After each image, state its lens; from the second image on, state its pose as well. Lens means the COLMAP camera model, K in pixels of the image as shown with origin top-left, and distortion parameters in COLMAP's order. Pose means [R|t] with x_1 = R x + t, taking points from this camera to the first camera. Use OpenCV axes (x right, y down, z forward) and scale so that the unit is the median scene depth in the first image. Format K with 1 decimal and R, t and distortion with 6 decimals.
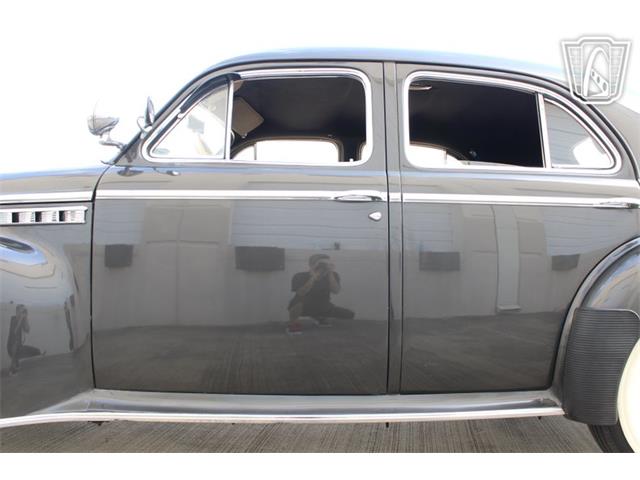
lens RADIAL K [[500.1, 0, 336.9], [0, 500.1, 239.6], [0, 0, 1]] dist [0.003233, 0.003914]
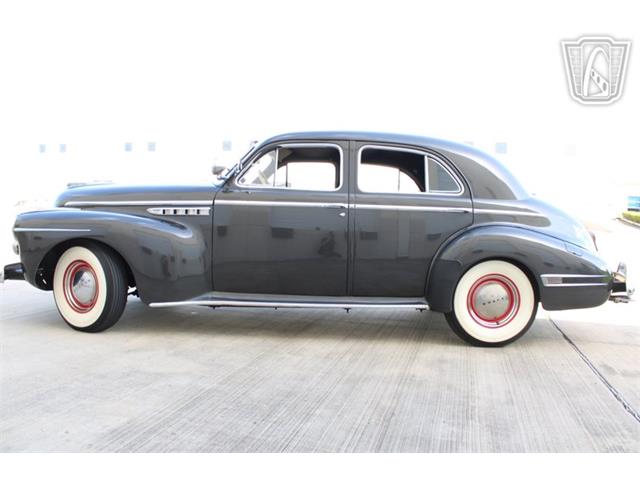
lens RADIAL K [[674.4, 0, 321.7], [0, 674.4, 240.9], [0, 0, 1]] dist [-0.089983, 0.033033]
pose [[0.999222, 0.019958, -0.034012, 0.084873], [-0.018856, 0.999296, 0.032420, -0.025354], [0.034635, -0.031753, 0.998895, -1.890225]]
